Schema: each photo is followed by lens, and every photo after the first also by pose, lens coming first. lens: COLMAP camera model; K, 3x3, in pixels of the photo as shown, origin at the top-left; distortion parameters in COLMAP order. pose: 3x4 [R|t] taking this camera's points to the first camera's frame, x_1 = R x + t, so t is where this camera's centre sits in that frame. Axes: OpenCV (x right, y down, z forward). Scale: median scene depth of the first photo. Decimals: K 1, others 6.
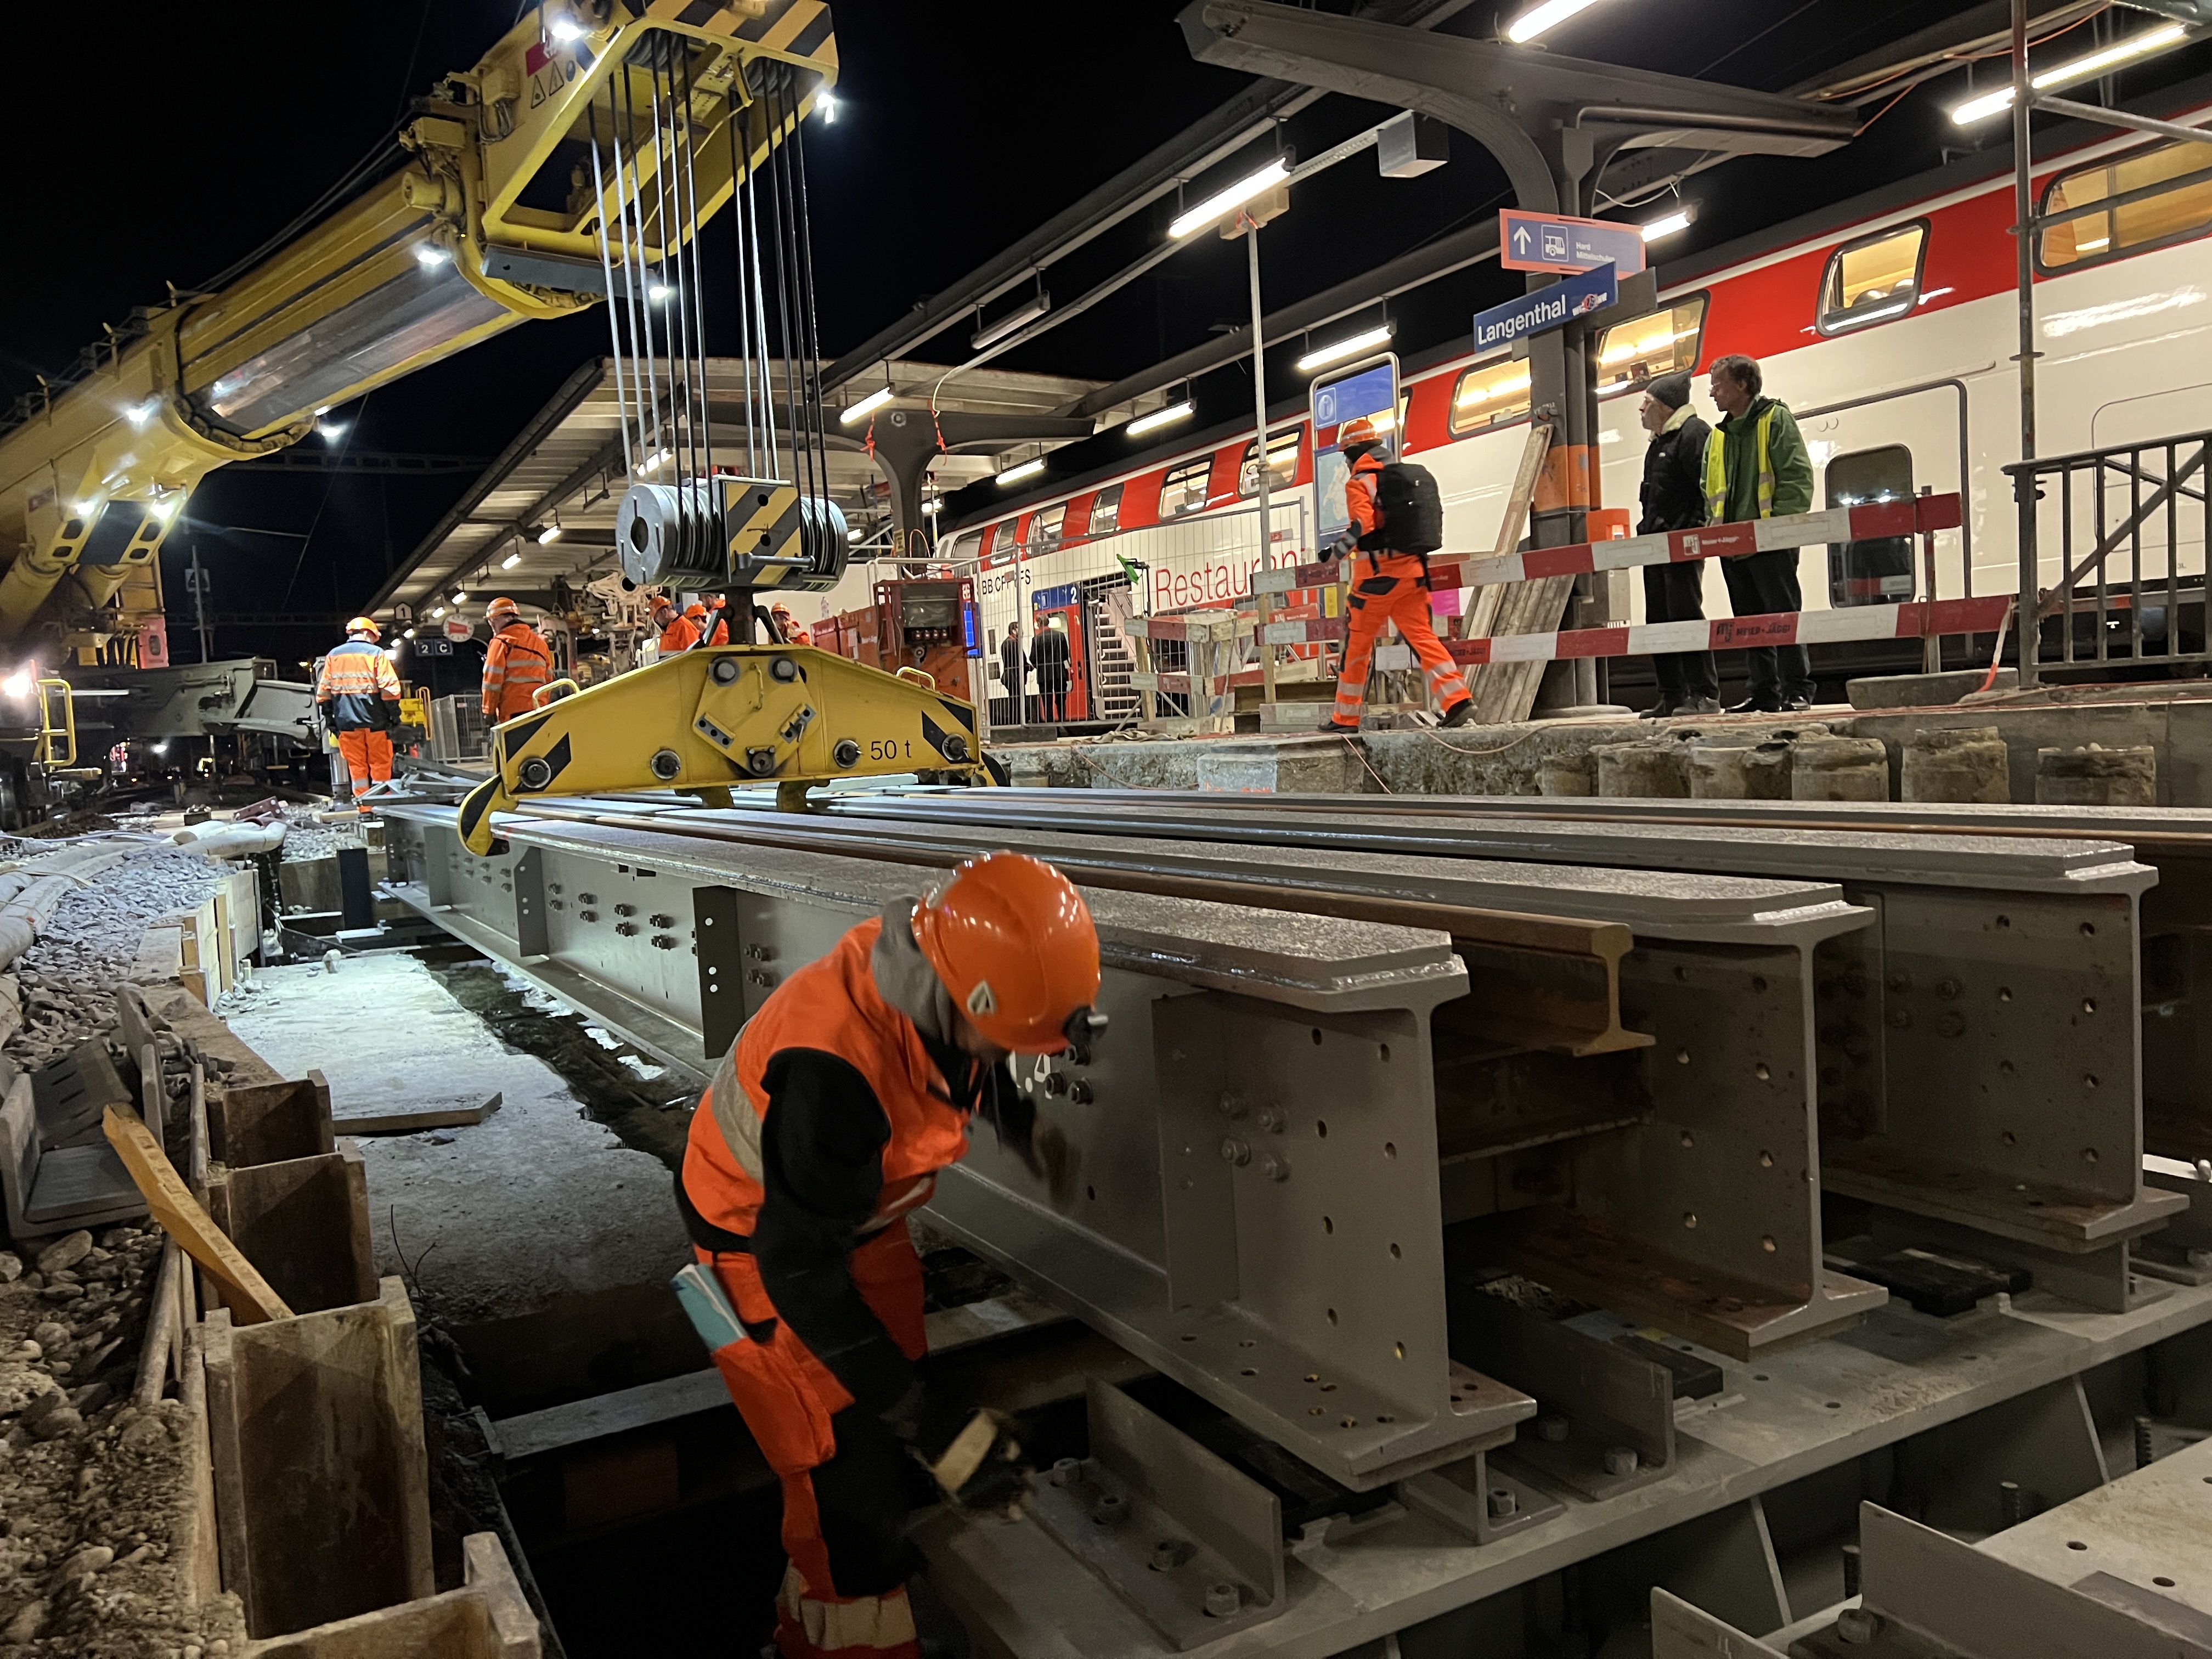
lens RADIAL K [[1721.2, 0, 1107.1], [0, 1721.2, 823.3], [0, 0, 1]] dist [0.068861, -0.048874]
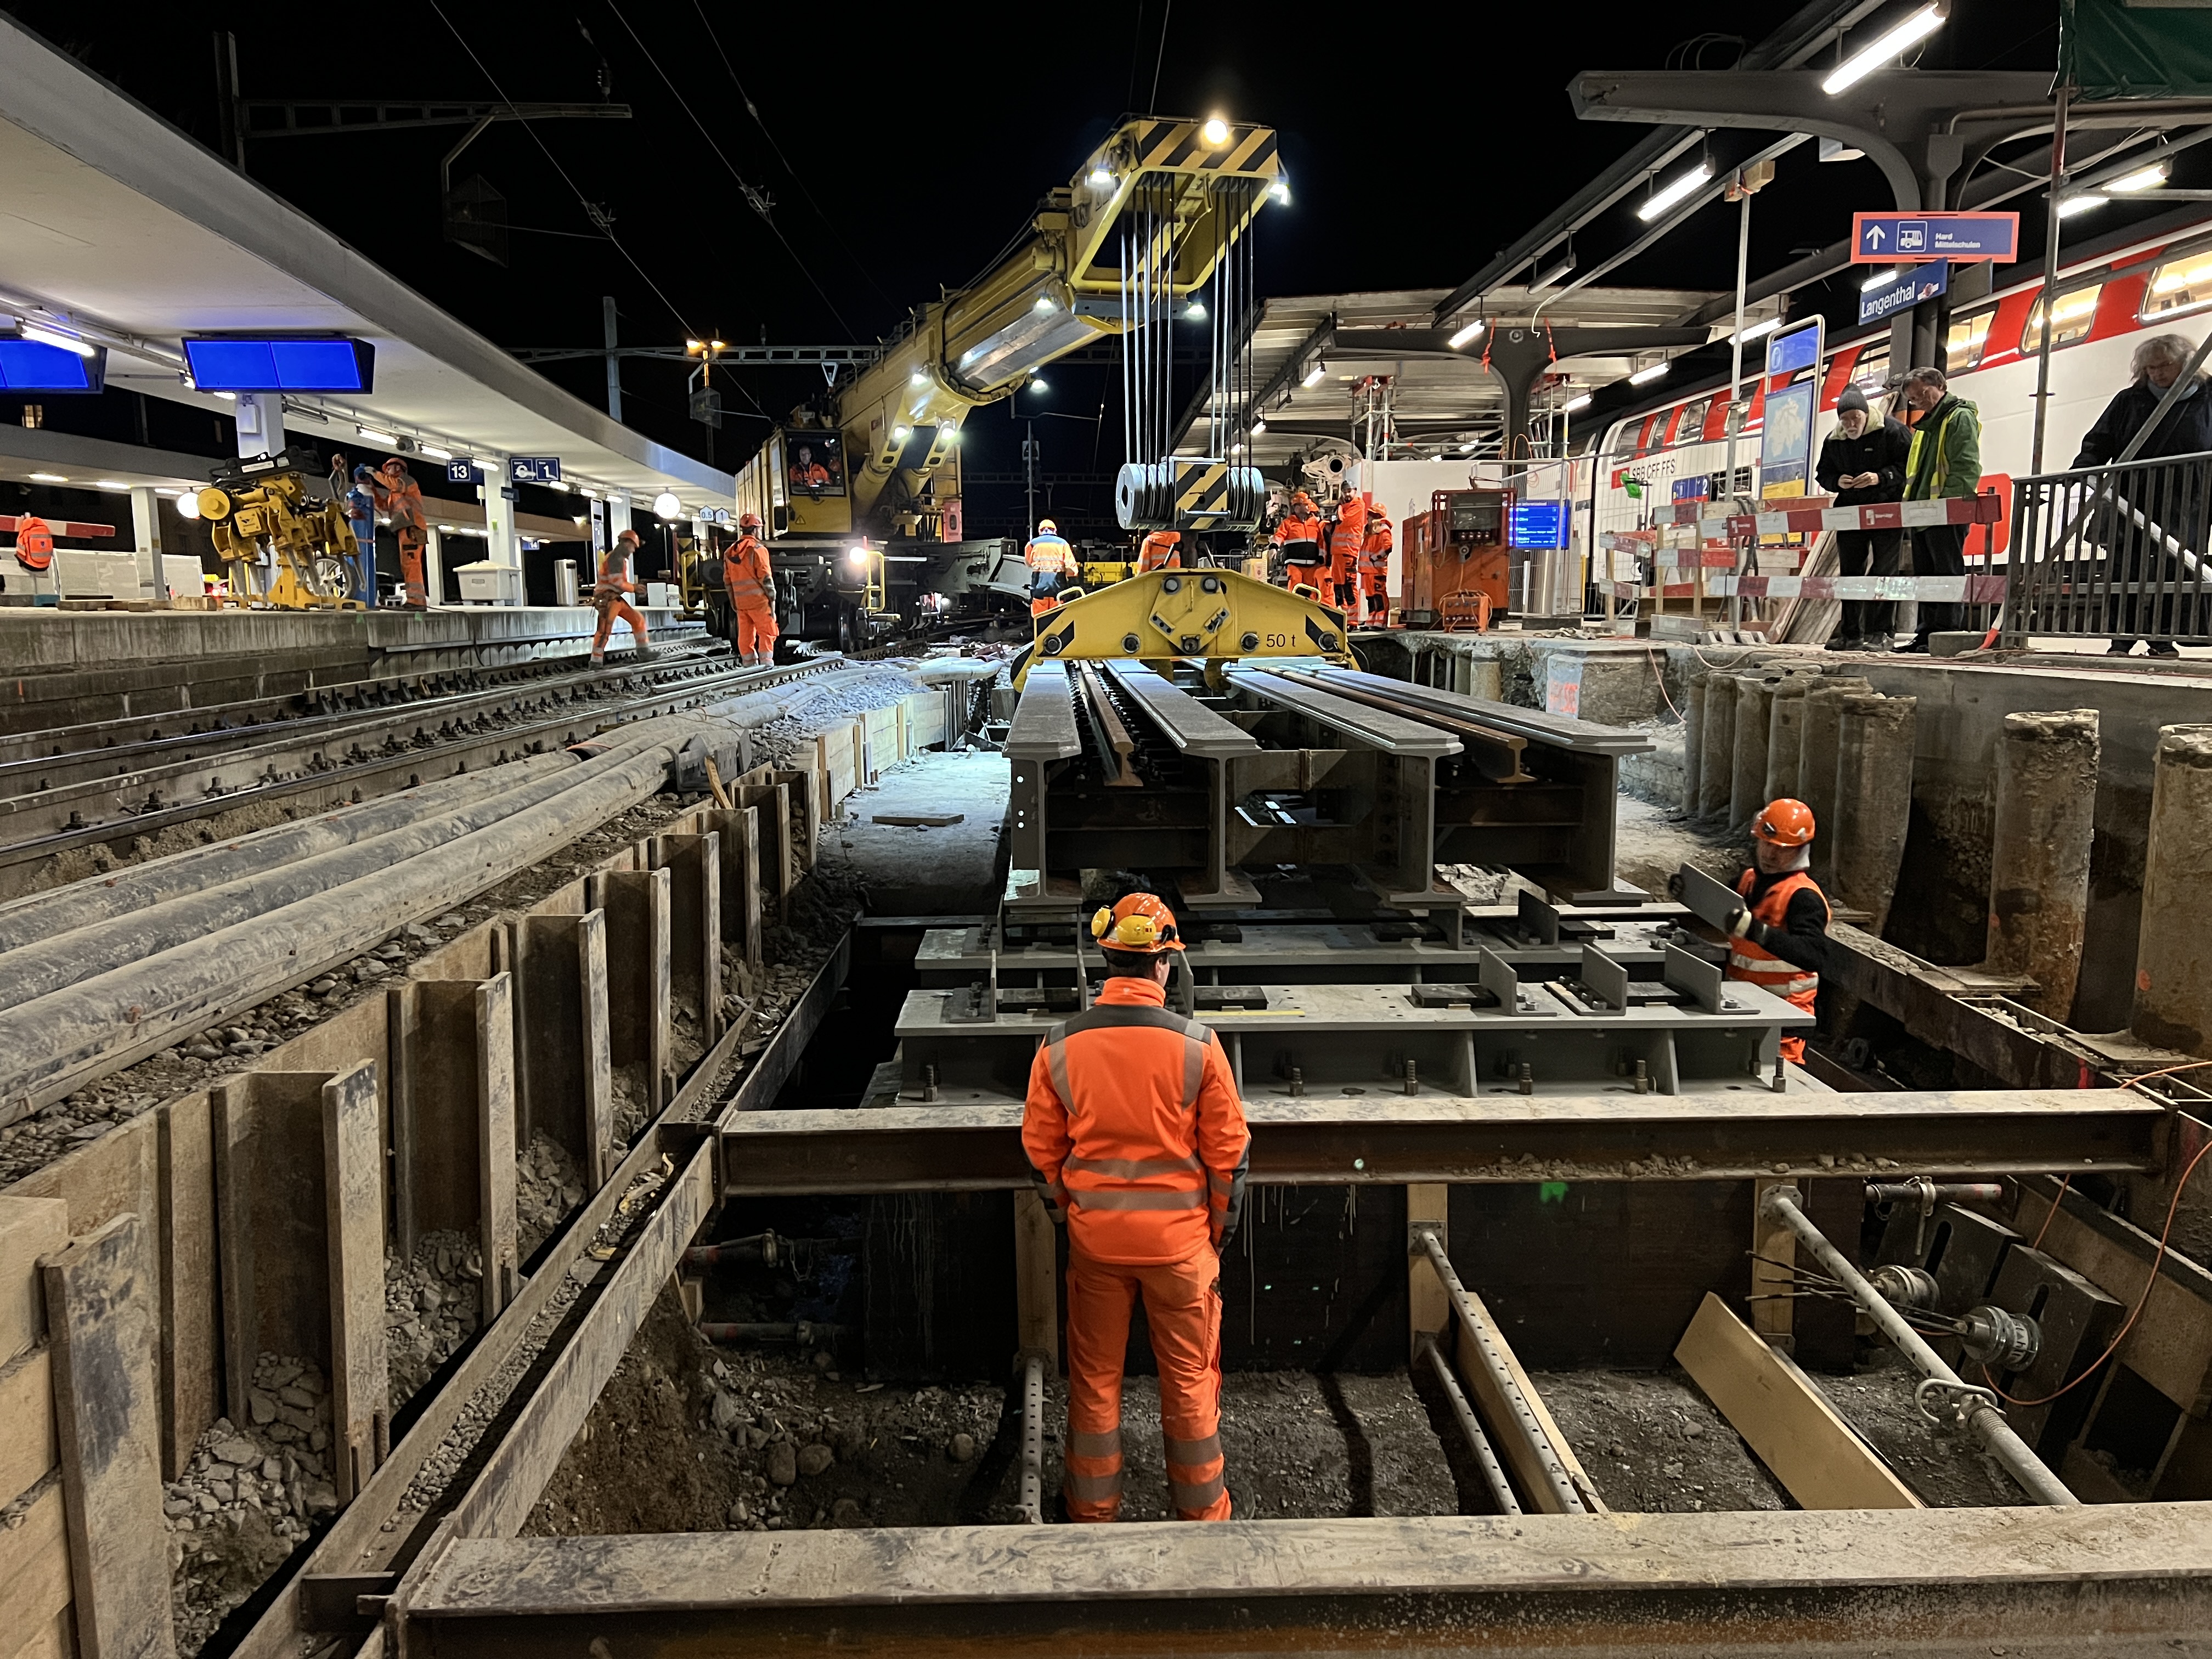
lens RADIAL K [[1721.2, 0, 1127.1], [0, 1721.2, 845.5], [0, 0, 1]] dist [0.068861, -0.048874]
pose [[0.901153, 0.108646, -0.419665, 0.310643], [-0.067488, 0.991442, 0.111753, -0.019434], [0.428215, -0.072384, 0.900773, -0.320022]]
